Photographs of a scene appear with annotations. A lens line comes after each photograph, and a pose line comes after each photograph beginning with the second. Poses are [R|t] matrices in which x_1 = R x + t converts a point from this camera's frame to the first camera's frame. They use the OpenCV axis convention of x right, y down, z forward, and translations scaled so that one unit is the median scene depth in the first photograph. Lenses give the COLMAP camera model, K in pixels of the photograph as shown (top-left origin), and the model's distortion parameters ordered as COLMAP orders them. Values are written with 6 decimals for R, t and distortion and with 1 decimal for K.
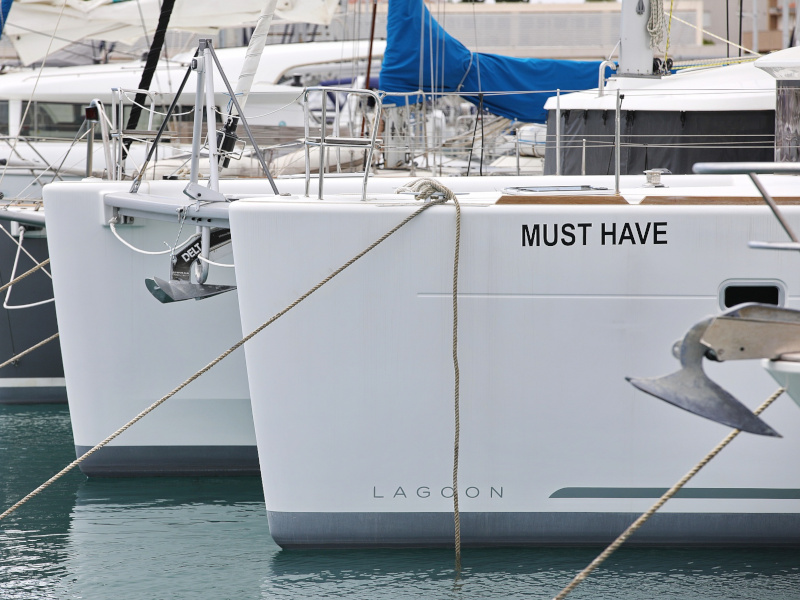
lens RADIAL K [[4527.2, 0, 400.0], [0, 4527.2, 300.0], [0, 0, 1]] dist [0.983666, 10.751336]
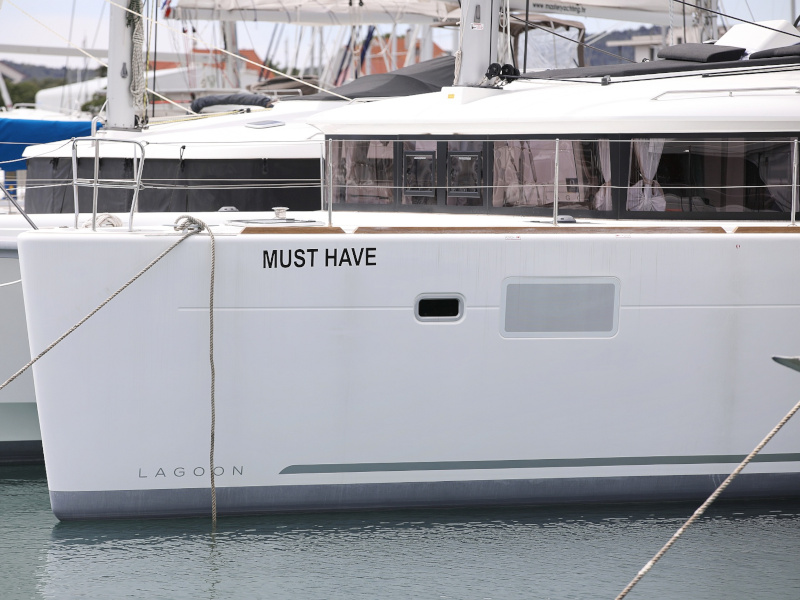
lens RADIAL K [[3798.9, 0, 400.0], [0, 3798.9, 300.0], [0, 0, 1]] dist [0.528605, 3.868743]
pose [[0.966603, -0.011601, 0.256014, -0.199239], [0.012874, 0.999912, -0.003297, 0.000560], [-0.255953, 0.006483, 0.966667, 0.001520]]
